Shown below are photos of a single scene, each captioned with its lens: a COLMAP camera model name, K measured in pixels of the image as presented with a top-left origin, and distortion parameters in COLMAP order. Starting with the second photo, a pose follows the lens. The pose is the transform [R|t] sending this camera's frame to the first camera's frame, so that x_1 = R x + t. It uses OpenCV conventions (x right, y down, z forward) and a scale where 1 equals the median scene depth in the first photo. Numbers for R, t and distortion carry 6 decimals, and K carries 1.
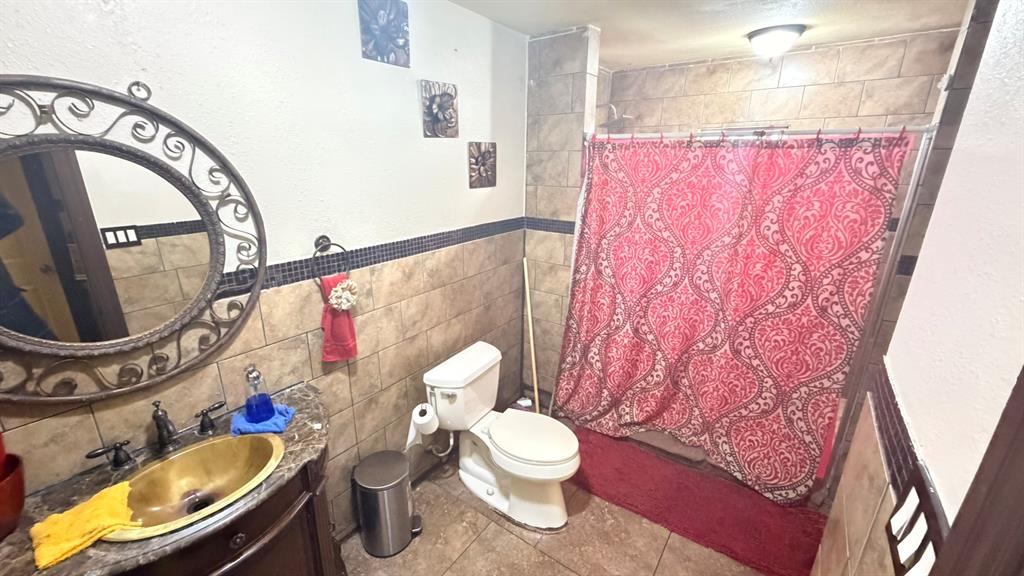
lens RADIAL K [[408.4, 0, 508.5], [0, 408.4, 289.1], [0, 0, 1]] dist [-0.001663, 0.000181]
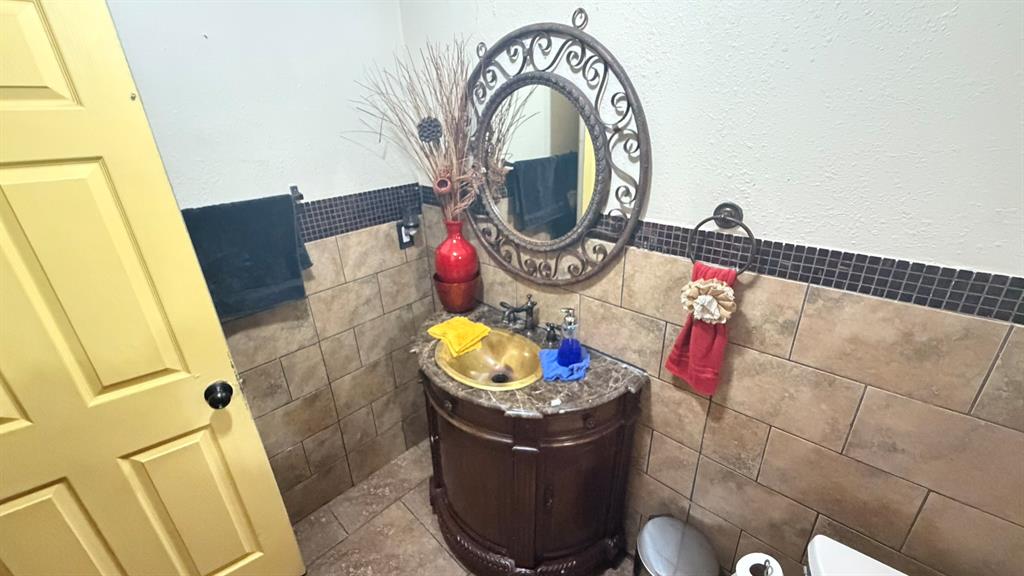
lens RADIAL K [[408.4, 0, 508.5], [0, 408.4, 289.1], [0, 0, 1]] dist [-0.001663, 0.000181]
pose [[-0.135676, 0.386885, -0.912092, 0.243498], [-0.271931, 0.870708, 0.409782, -0.199849], [0.952704, 0.303624, -0.012928, 0.794373]]
